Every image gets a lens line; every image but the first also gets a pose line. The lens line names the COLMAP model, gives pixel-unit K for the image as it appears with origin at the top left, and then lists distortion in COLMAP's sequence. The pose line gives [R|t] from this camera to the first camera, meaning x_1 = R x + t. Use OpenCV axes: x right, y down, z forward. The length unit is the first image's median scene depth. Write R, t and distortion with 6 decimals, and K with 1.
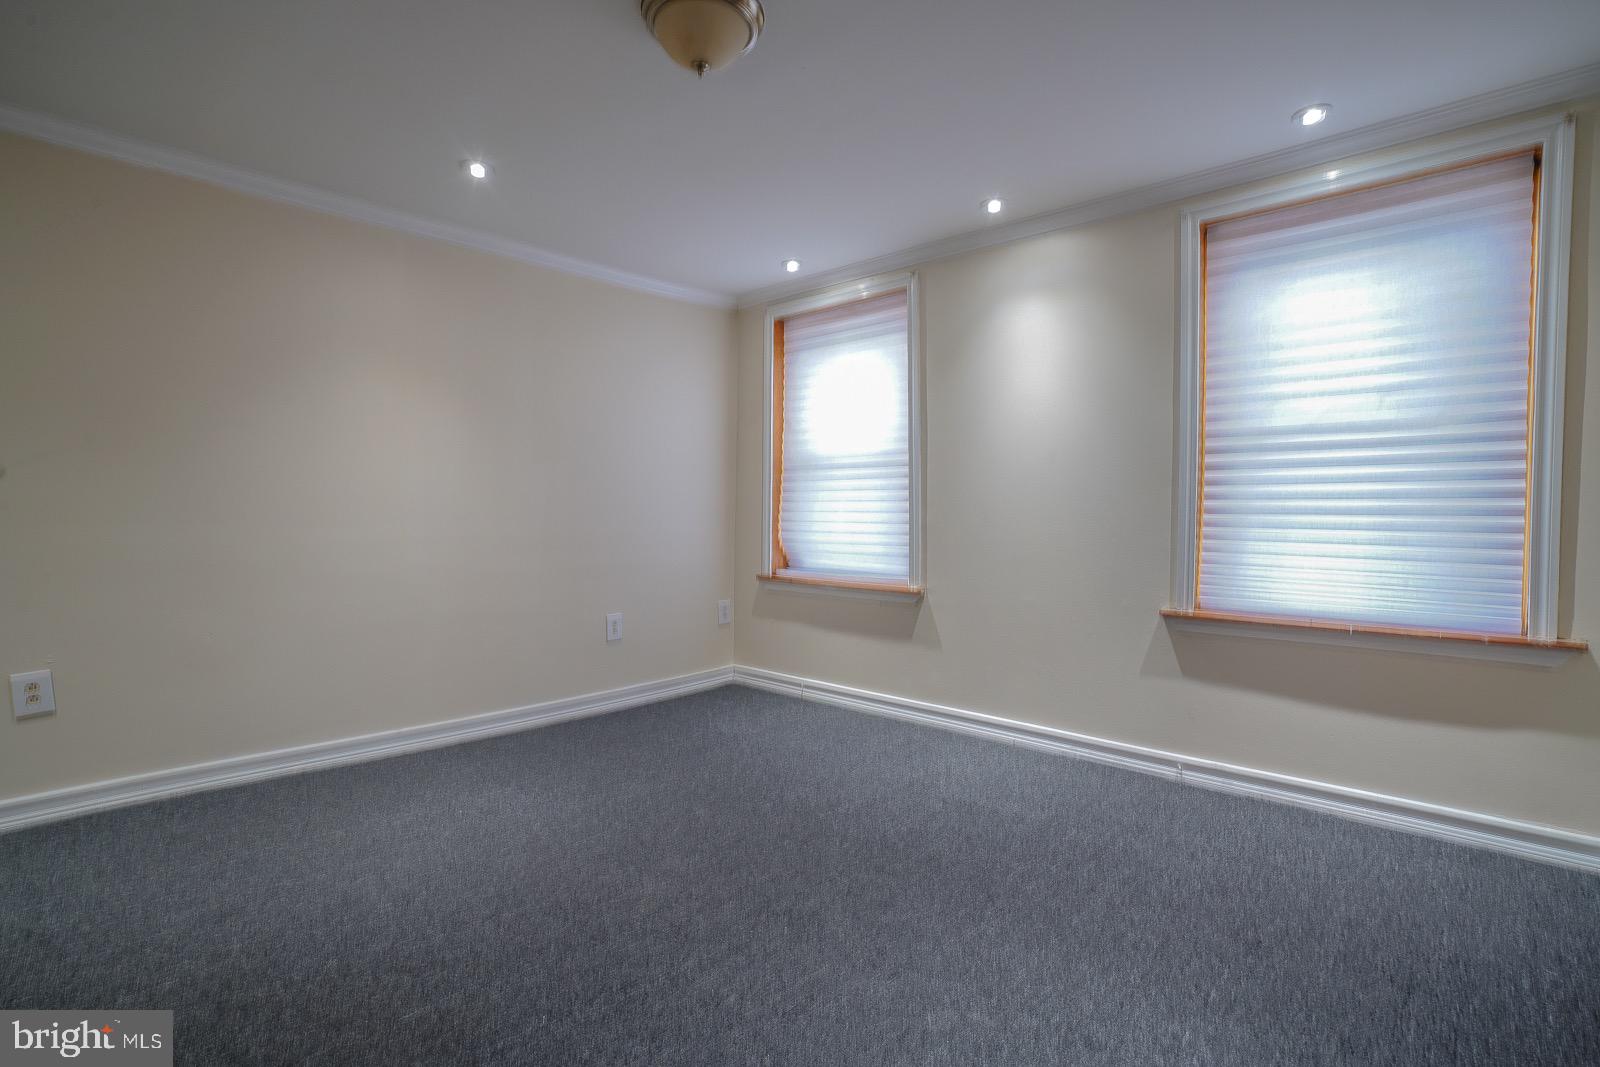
lens RADIAL K [[741.5, 0, 790.9], [0, 741.5, 532.7], [0, 0, 1]] dist [-0.055649, 0.018619]
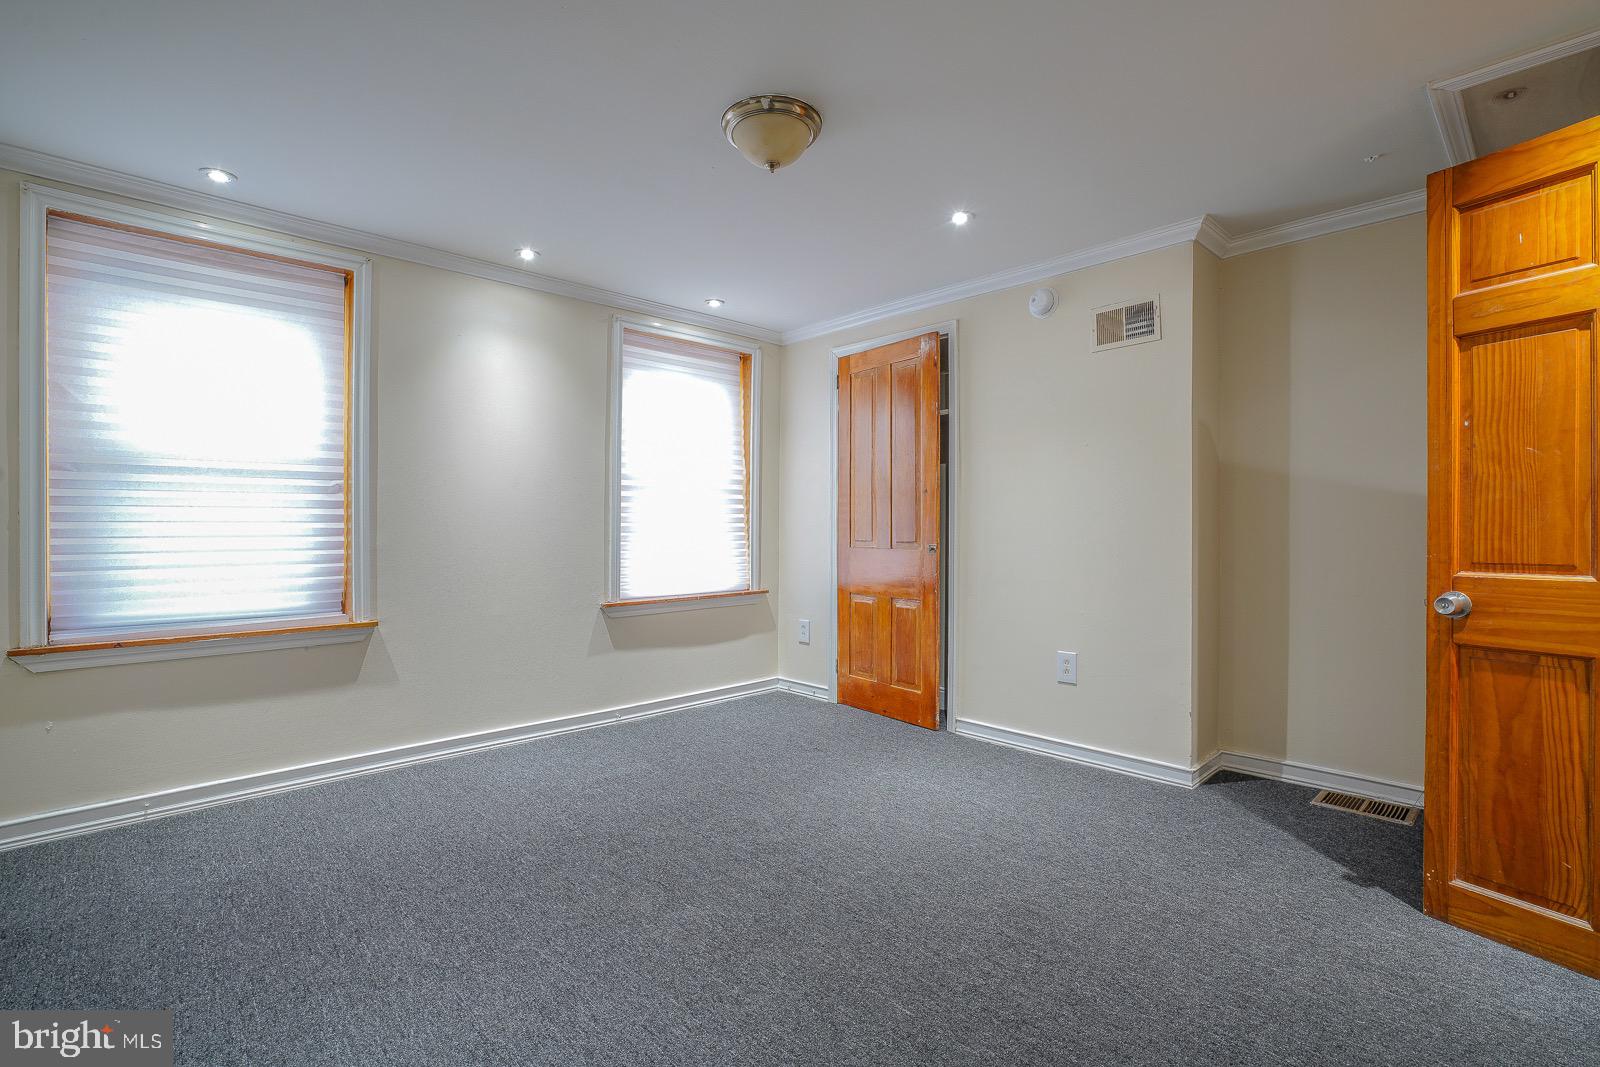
lens RADIAL K [[741.5, 0, 804.8], [0, 741.5, 533.7], [0, 0, 1]] dist [-0.055649, 0.018619]
pose [[0.044781, -0.010581, 0.998941, -0.749048], [0.034538, 0.999363, 0.009037, -0.020034], [-0.998400, 0.034096, 0.045118, 0.504729]]
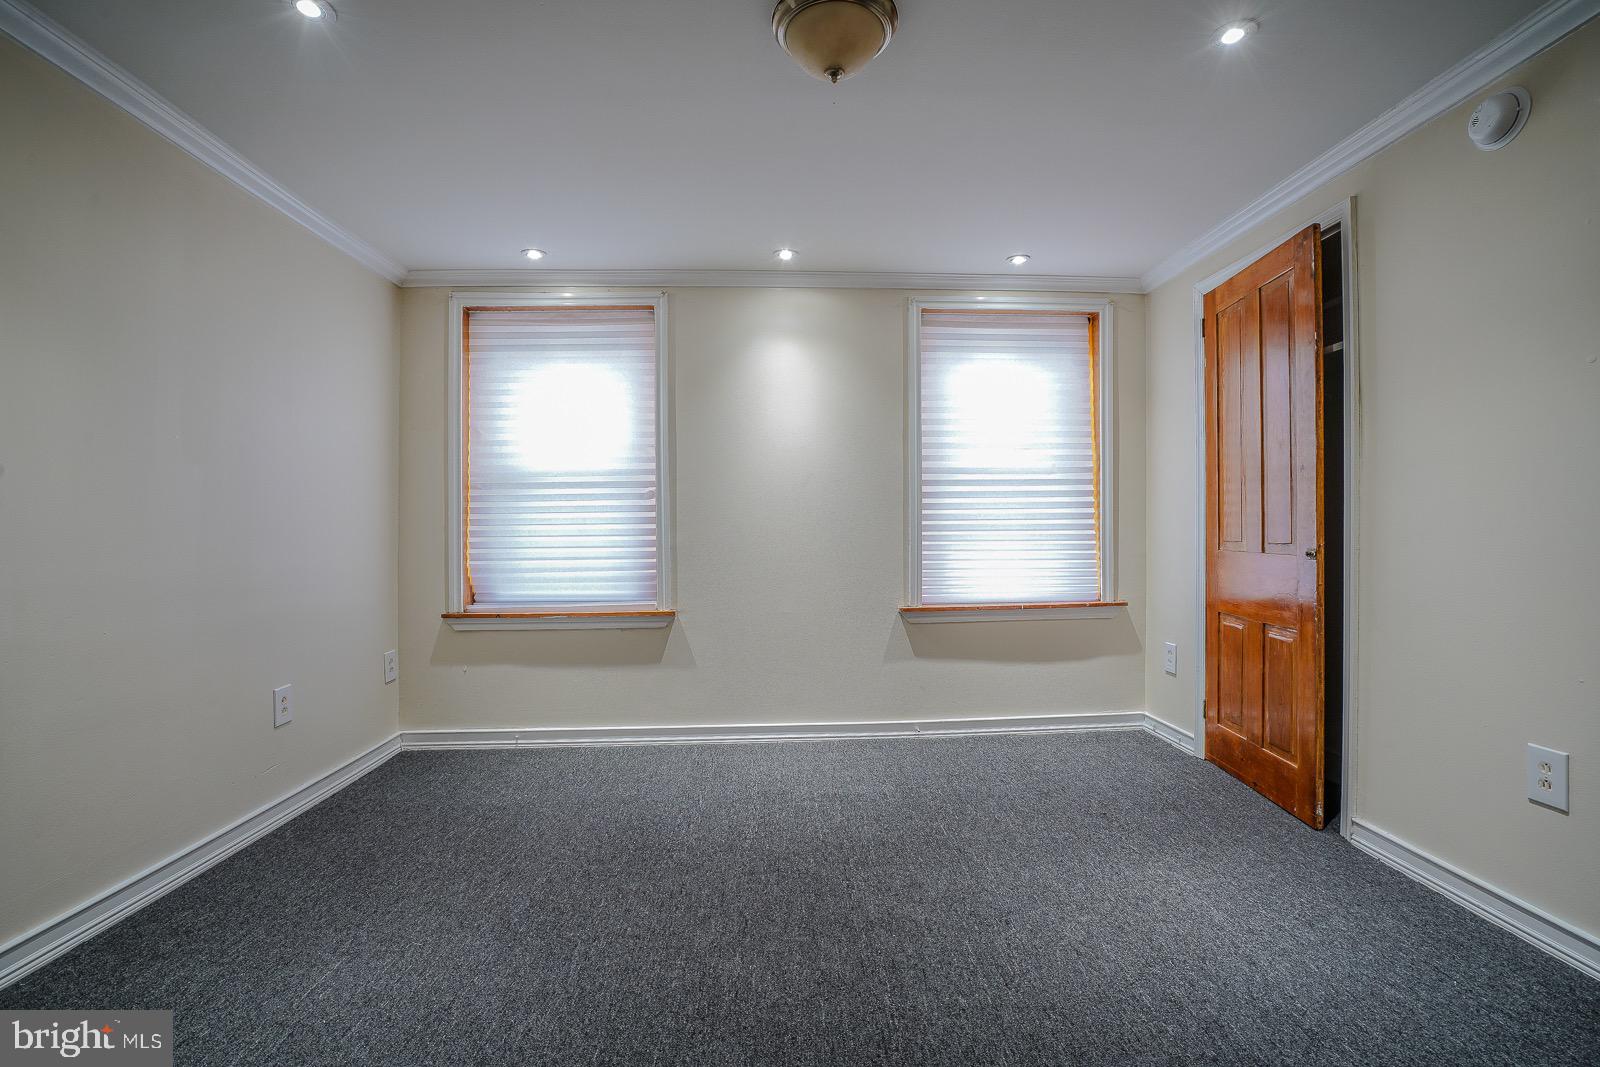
lens RADIAL K [[741.5, 0, 796.8], [0, 741.5, 534.6], [0, 0, 1]] dist [-0.055649, 0.018619]
pose [[0.692570, -0.013724, 0.721220, -0.483089], [0.034855, 0.999288, -0.014455, -0.006502], [-0.720508, 0.035150, 0.692555, 0.212460]]
